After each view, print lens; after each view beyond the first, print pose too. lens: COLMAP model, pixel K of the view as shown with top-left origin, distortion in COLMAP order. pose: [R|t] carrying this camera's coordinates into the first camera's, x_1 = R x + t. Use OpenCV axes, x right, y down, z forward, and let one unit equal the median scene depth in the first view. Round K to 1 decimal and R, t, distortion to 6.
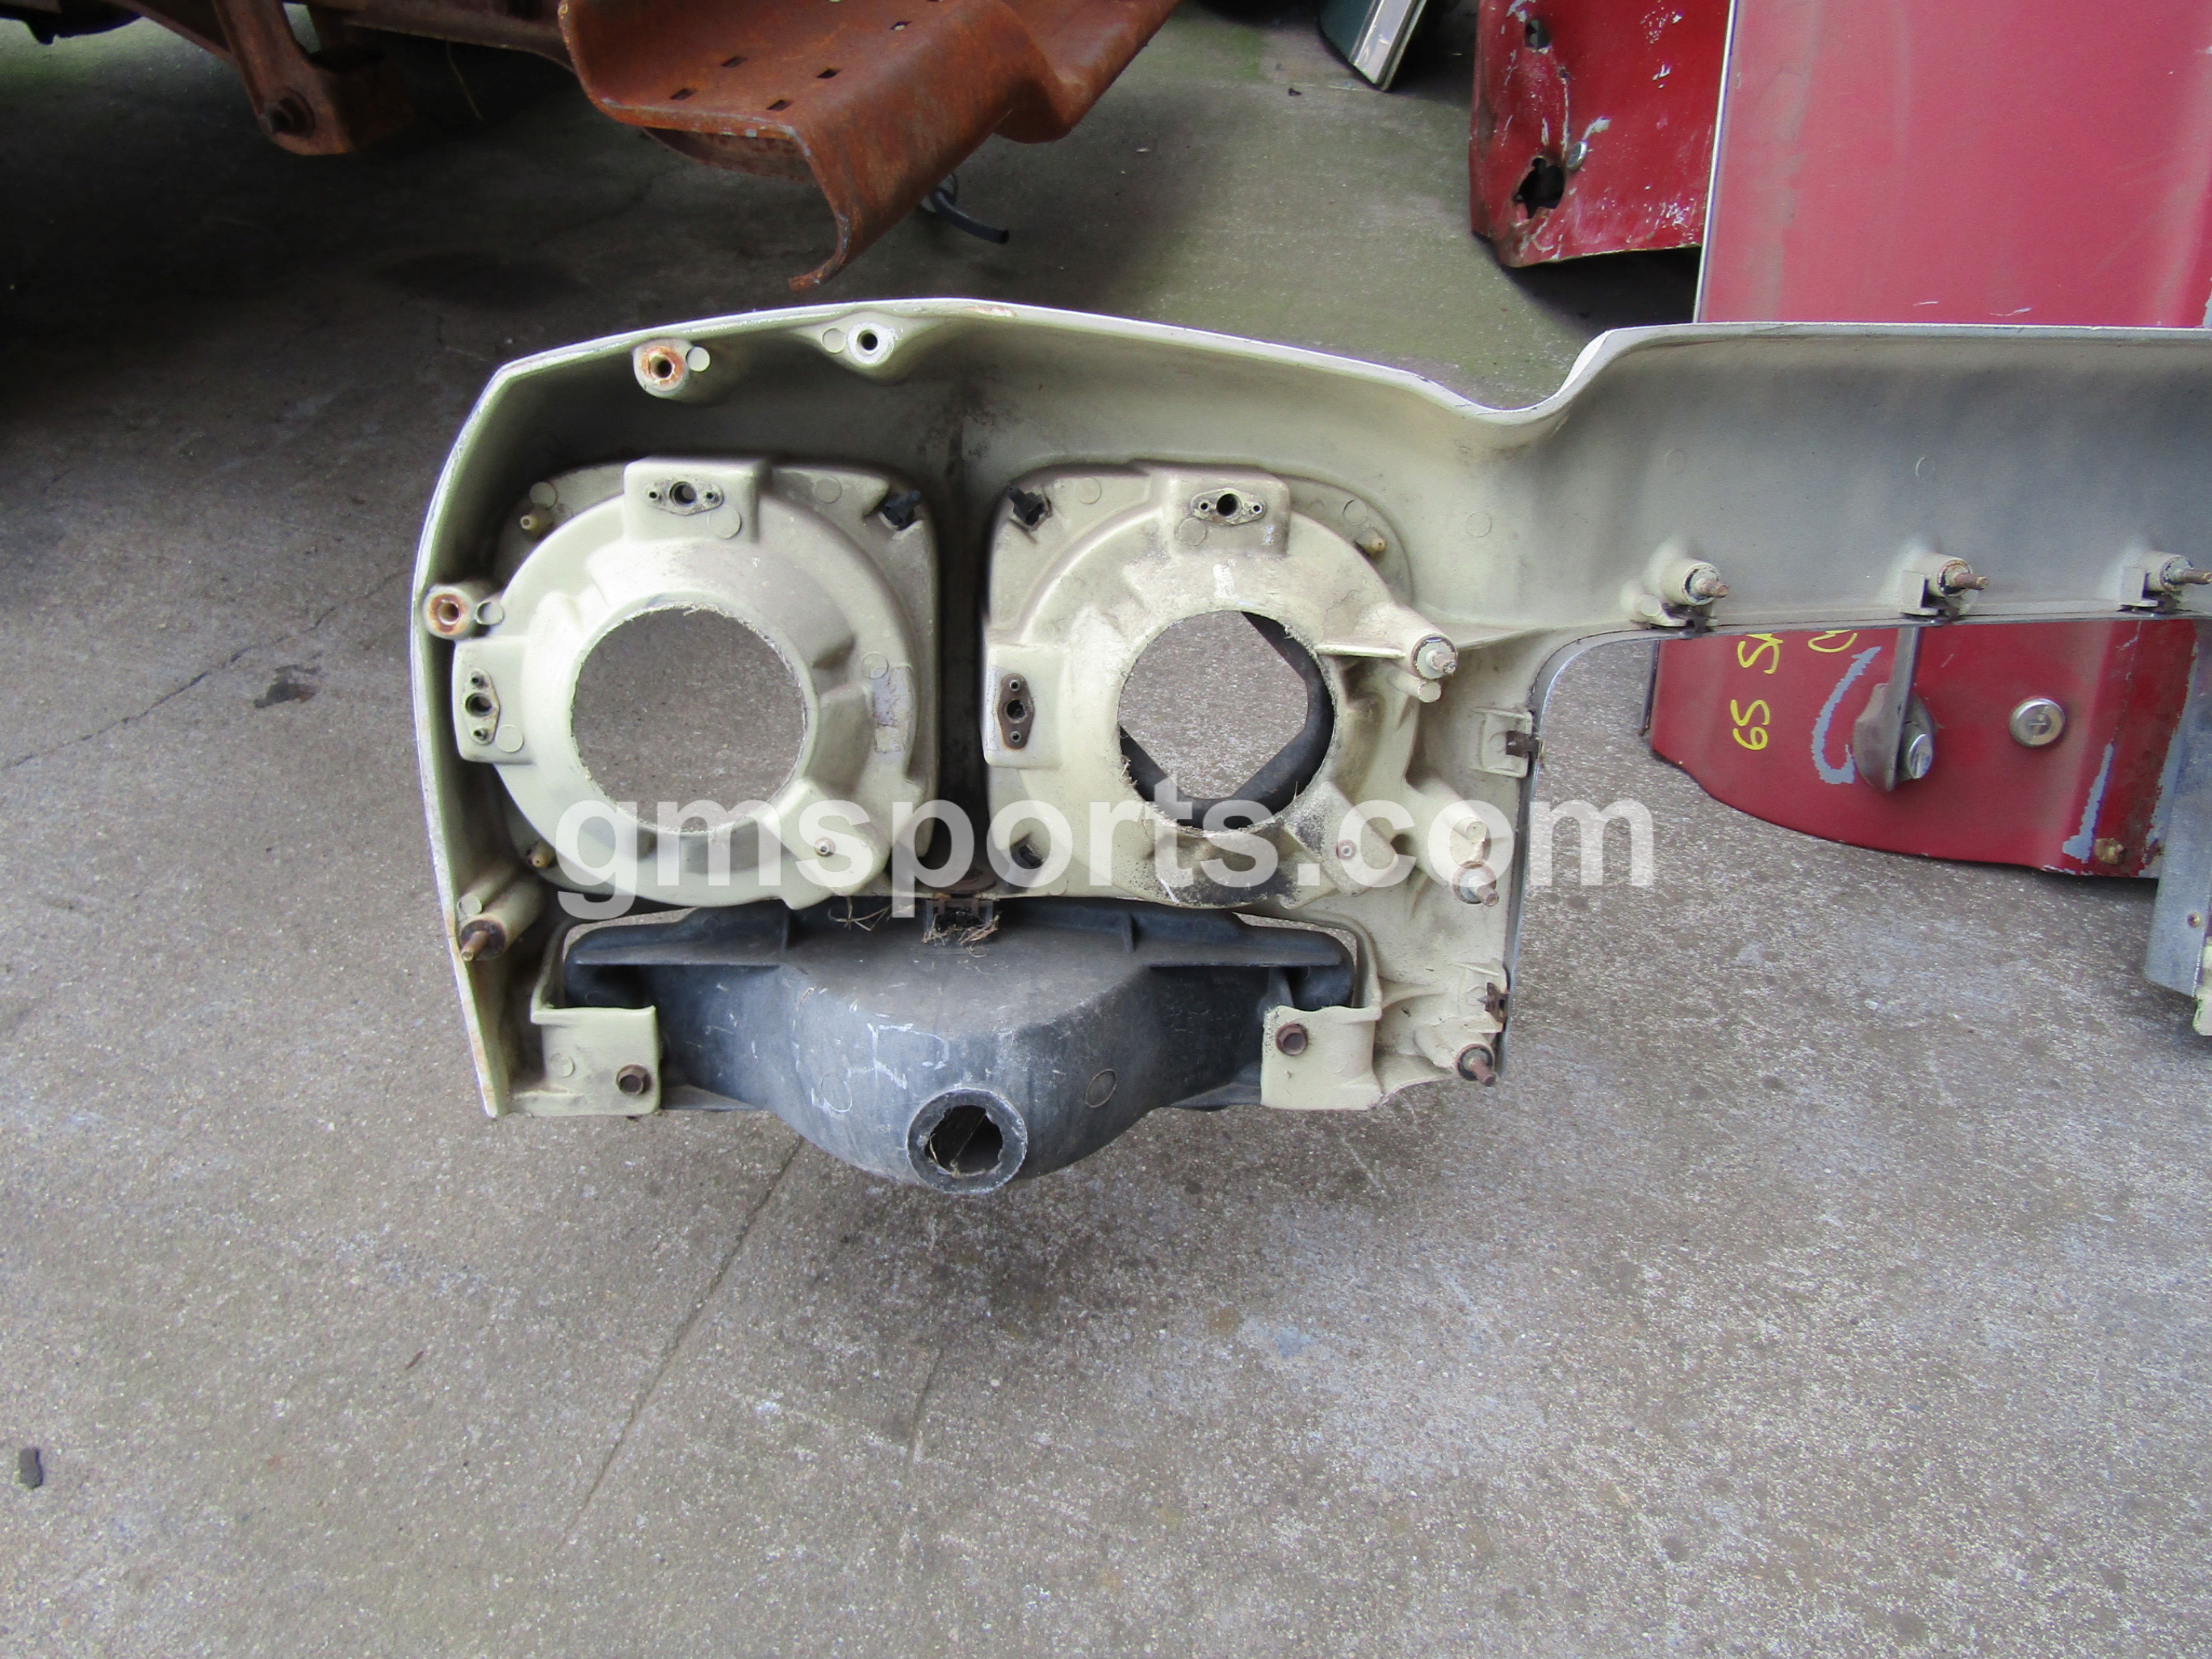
lens RADIAL K [[1575.9, 0, 1106.8], [0, 1575.9, 833.7], [0, 0, 1]] dist [-0.007893, 0.000990]
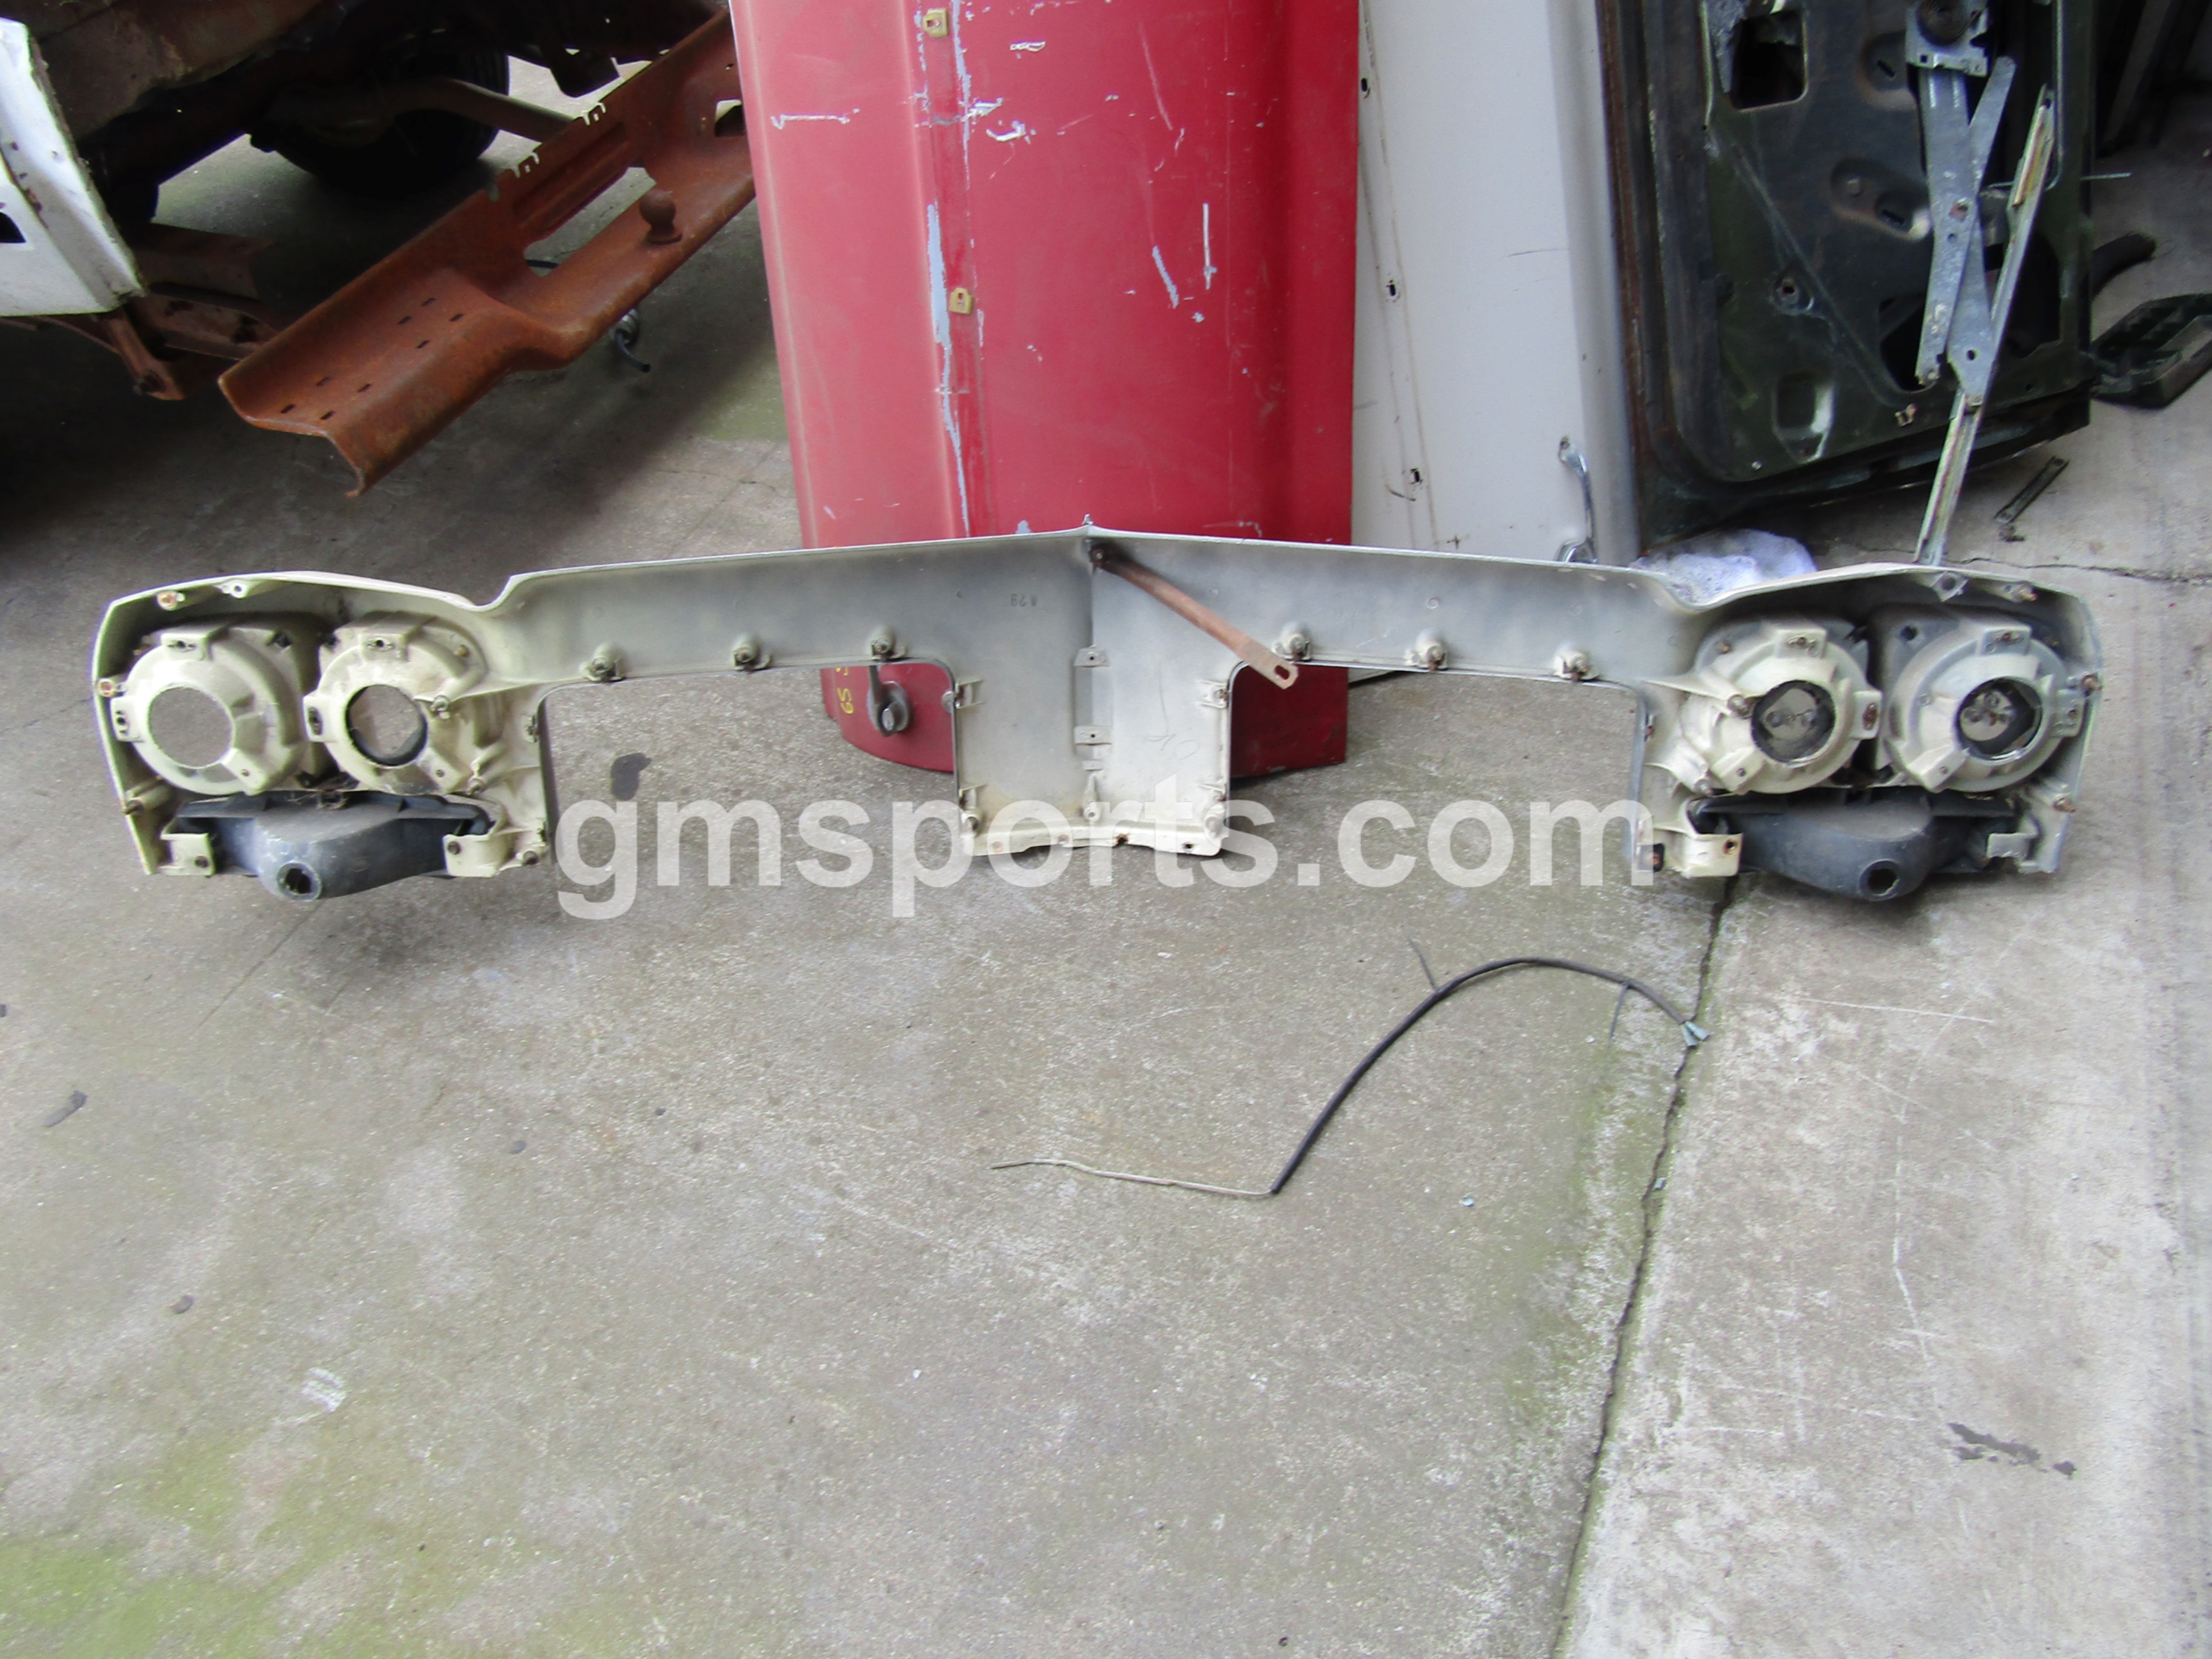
lens RADIAL K [[1575.9, 0, 1117.4], [0, 1575.9, 835.1], [0, 0, 1]] dist [-0.007893, 0.000990]
pose [[0.994314, 0.003018, -0.106441, 1.255835], [0.004874, 0.997261, 0.073807, -0.060231], [0.106373, -0.073906, 0.991576, -1.196579]]
